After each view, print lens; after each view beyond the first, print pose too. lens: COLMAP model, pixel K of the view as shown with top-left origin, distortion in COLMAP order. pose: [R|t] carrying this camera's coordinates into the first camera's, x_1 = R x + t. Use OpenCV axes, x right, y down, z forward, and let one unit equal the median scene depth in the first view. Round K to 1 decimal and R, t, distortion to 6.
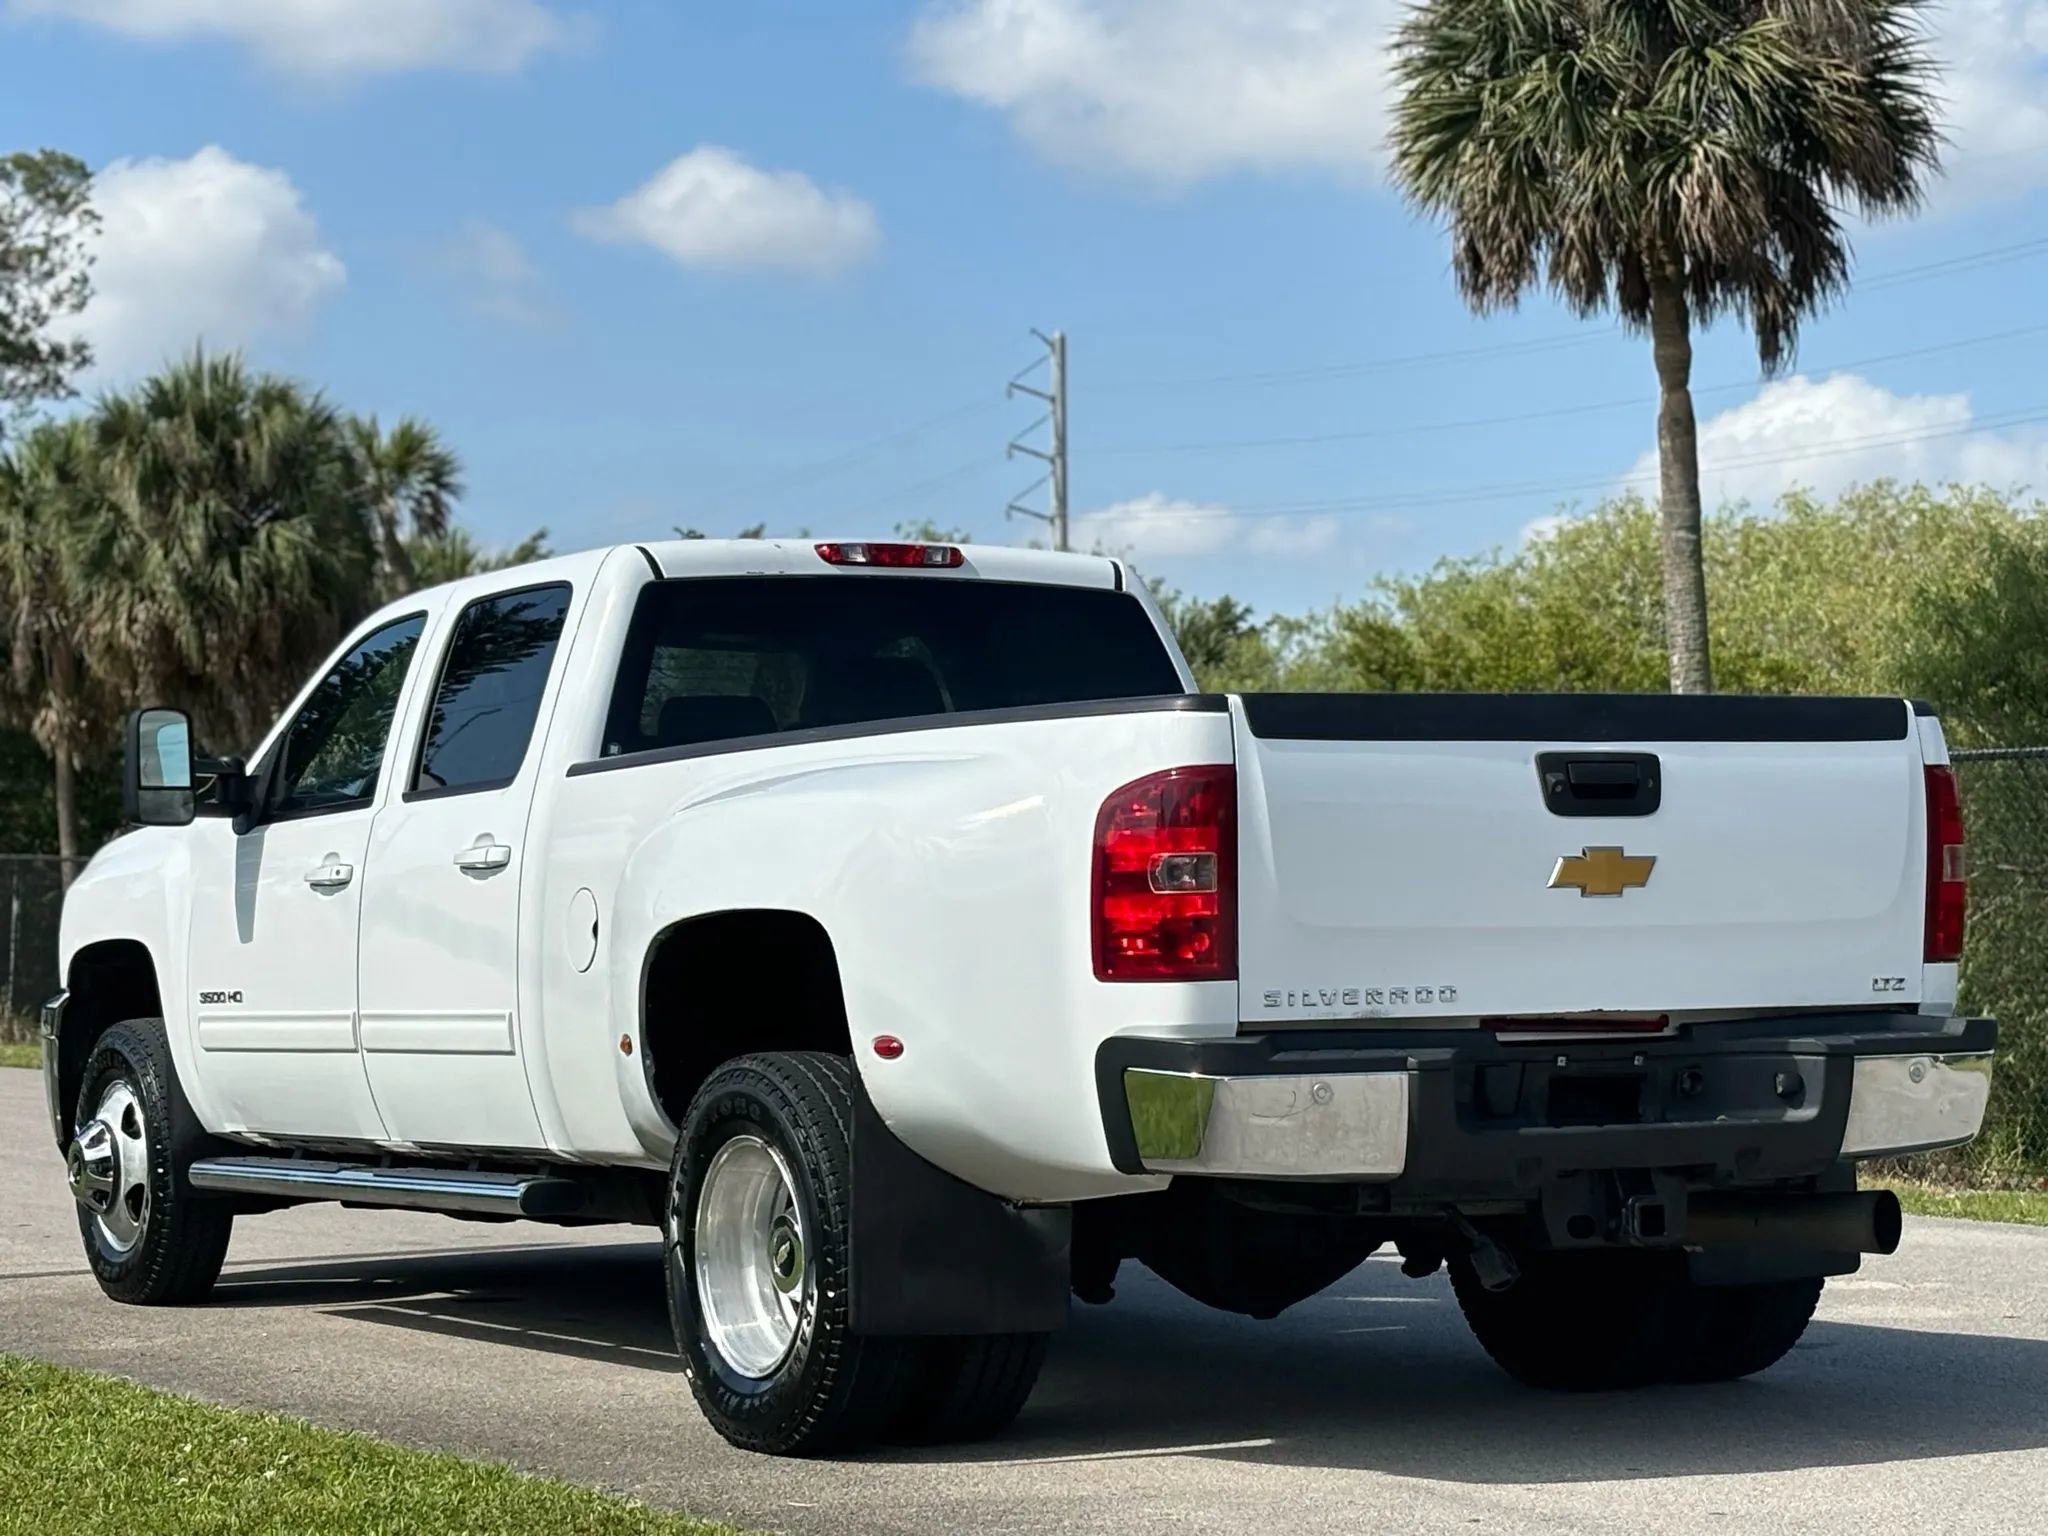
lens RADIAL K [[4629.7, 0, 1024.2], [0, 4629.7, 764.3], [0, 0, 1]] dist [0.107736, 0.000000]
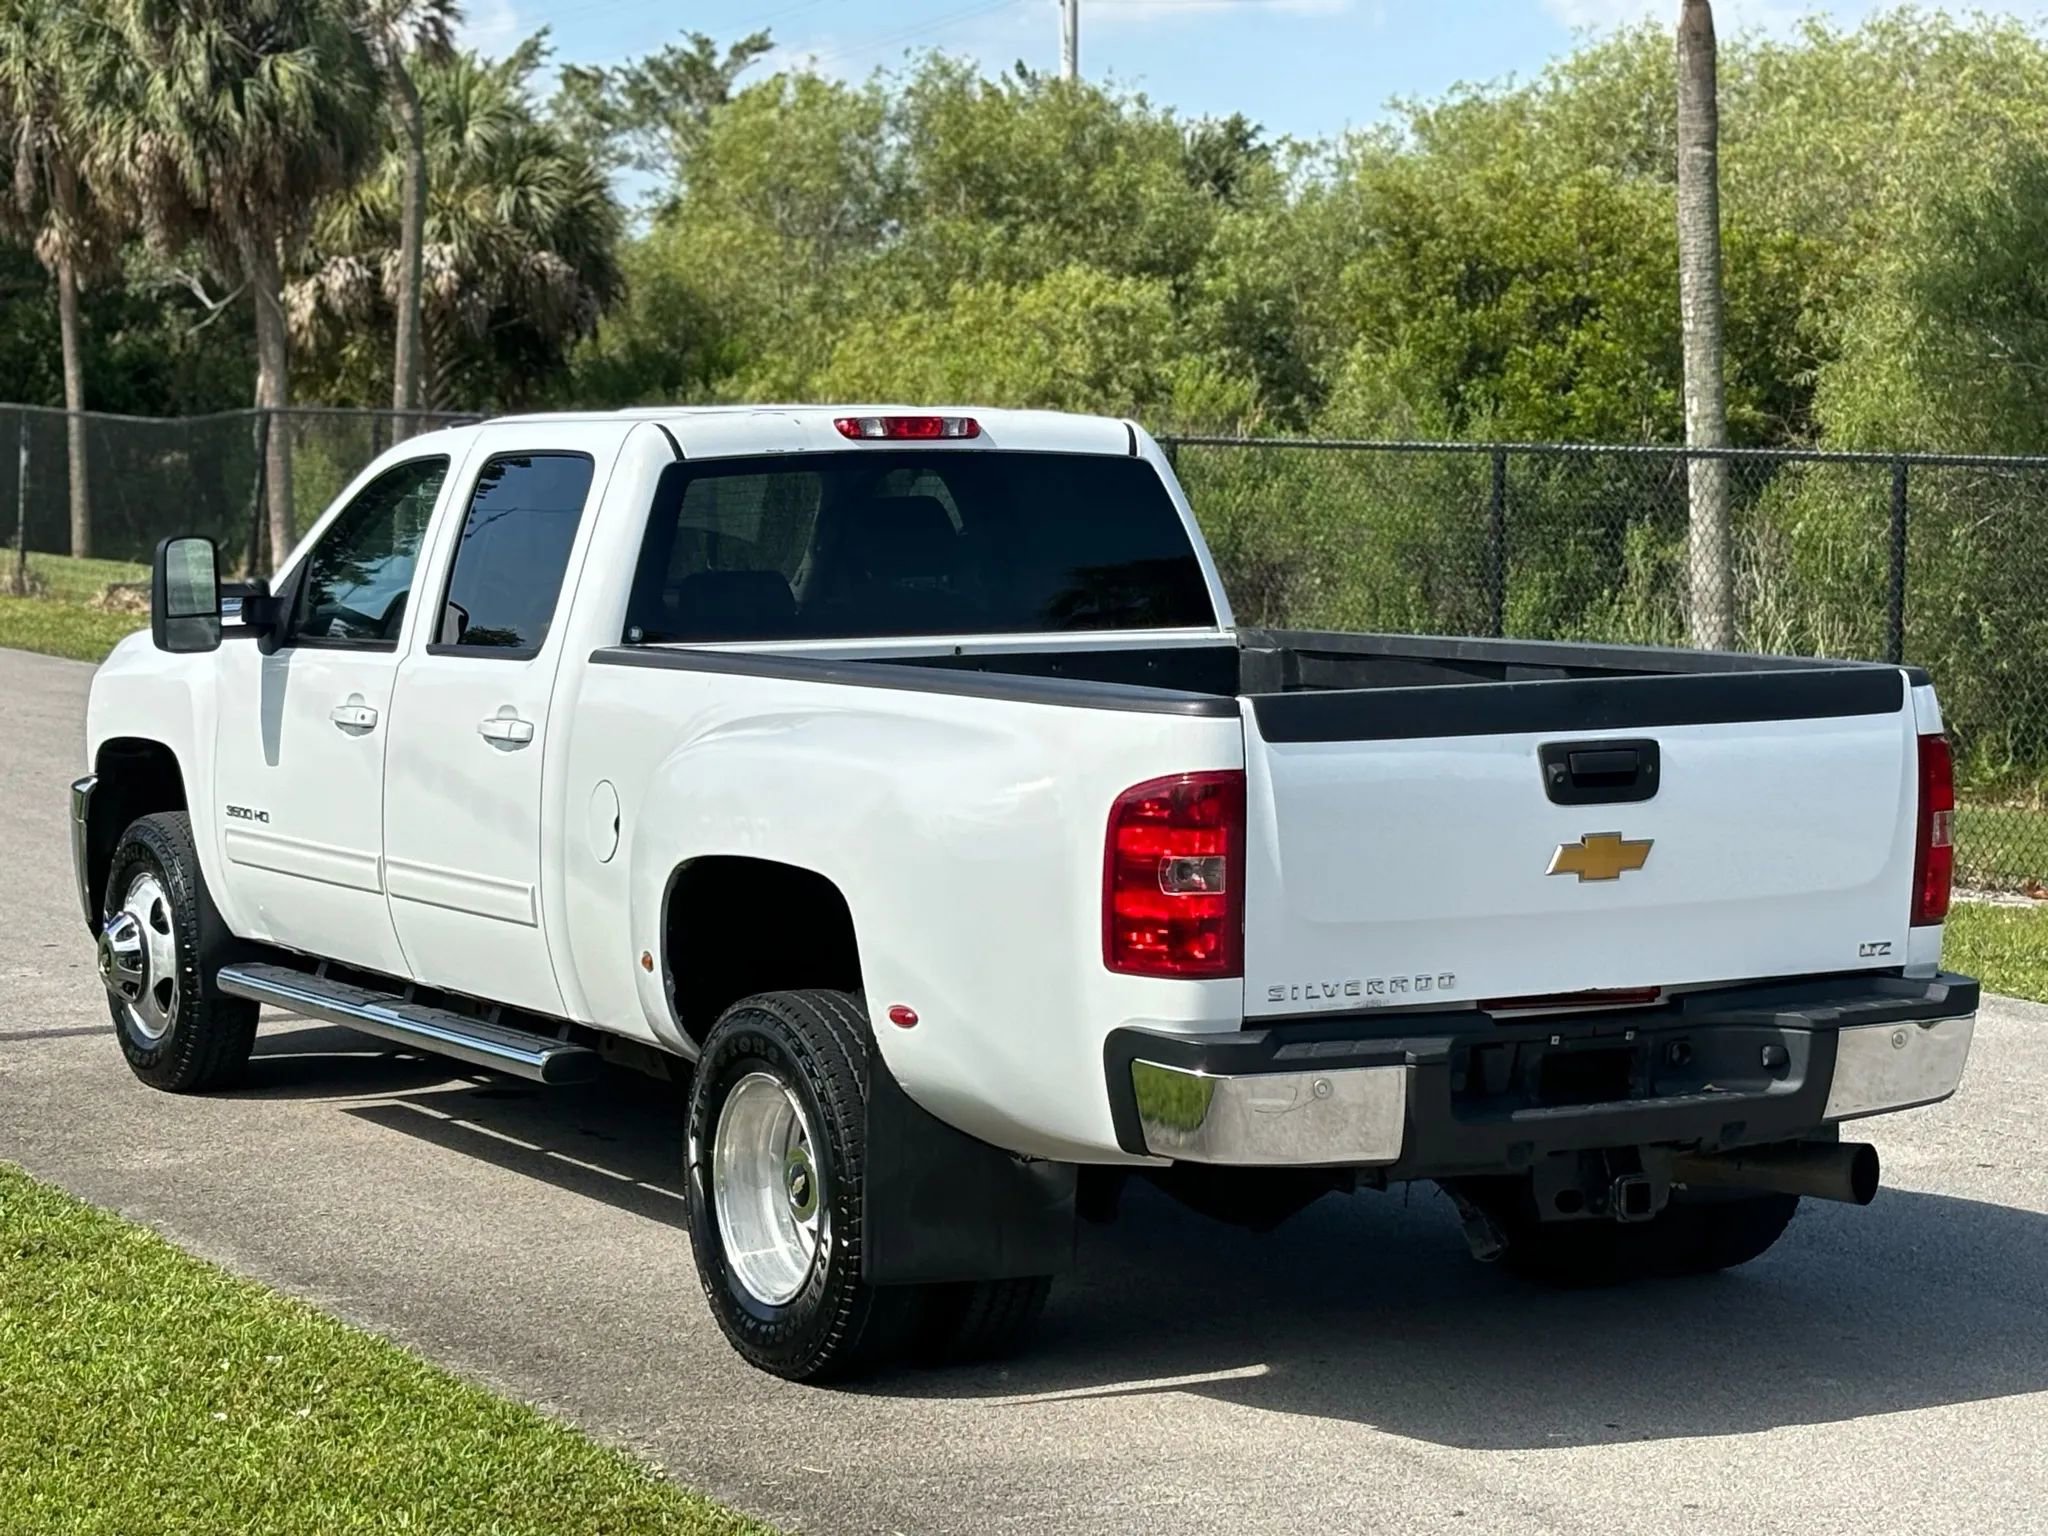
lens RADIAL K [[4629.7, 0, 1018.8], [0, 4629.7, 772.2], [0, 0, 1]] dist [0.107736, 0.000000]
pose [[0.999882, 0.015351, -0.000603, -0.003231], [-0.015179, 0.993240, 0.115082, -0.094475], [0.002366, -0.115059, 0.993356, -0.016187]]
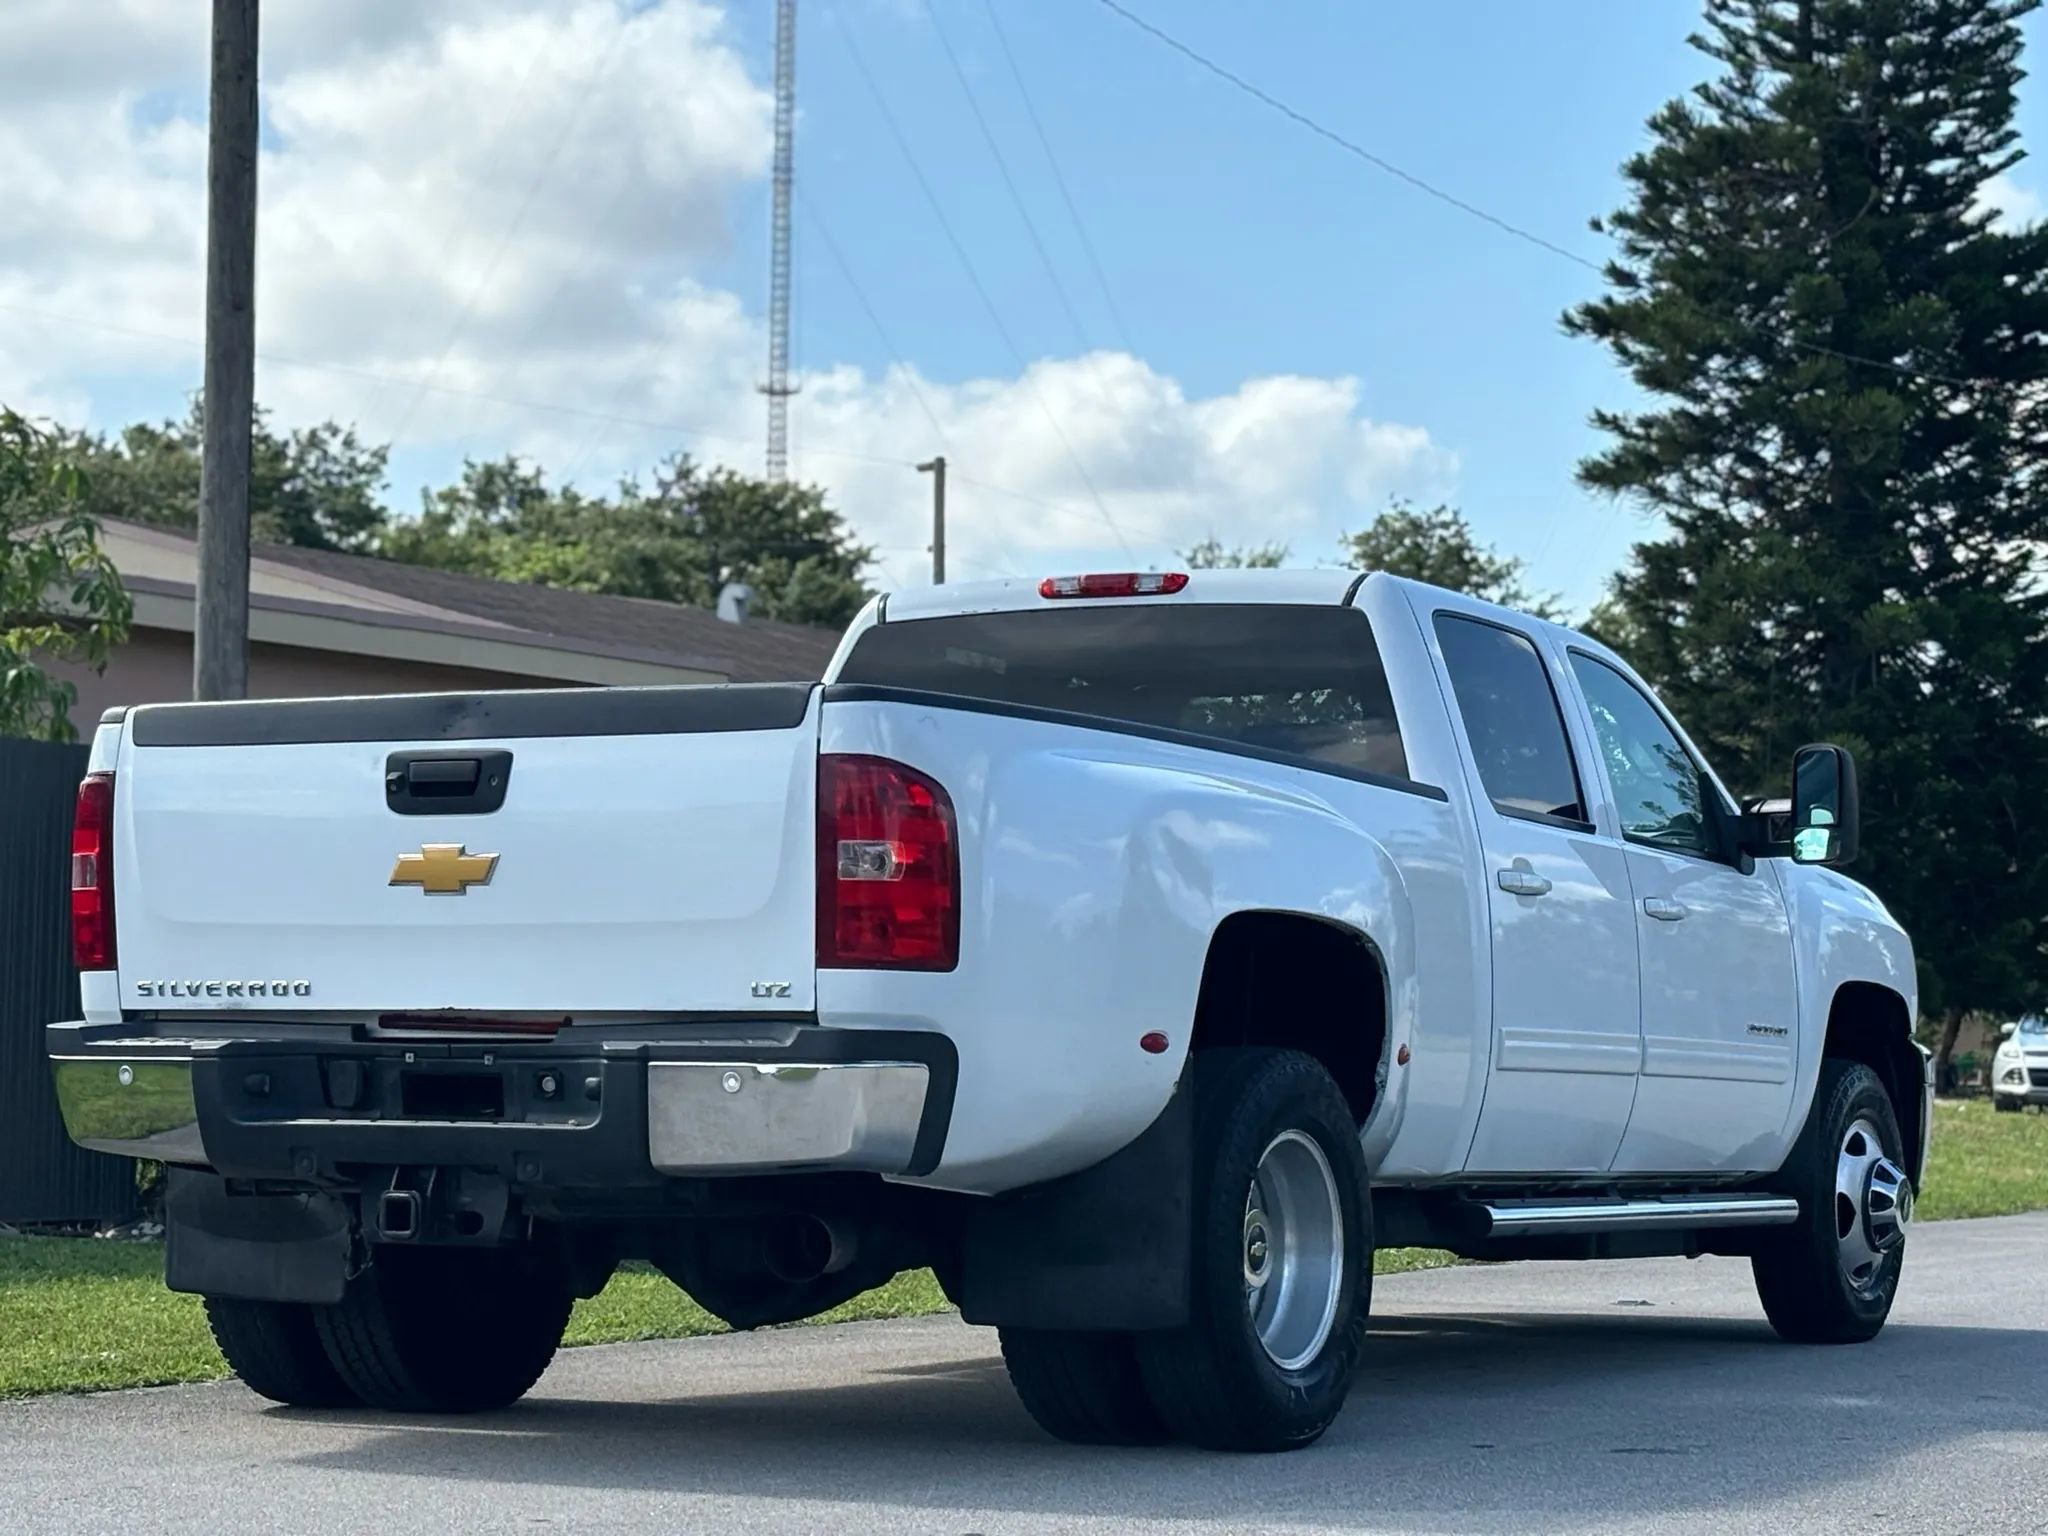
lens RADIAL K [[4629.7, 0, 985.1], [0, 4629.7, 768.5], [0, 0, 1]] dist [0.107736, 0.000000]
pose [[0.530682, -0.030641, -0.847017, 0.875388], [0.006509, 0.999464, -0.032078, 0.028857], [0.847546, 0.011510, 0.530597, 0.479786]]
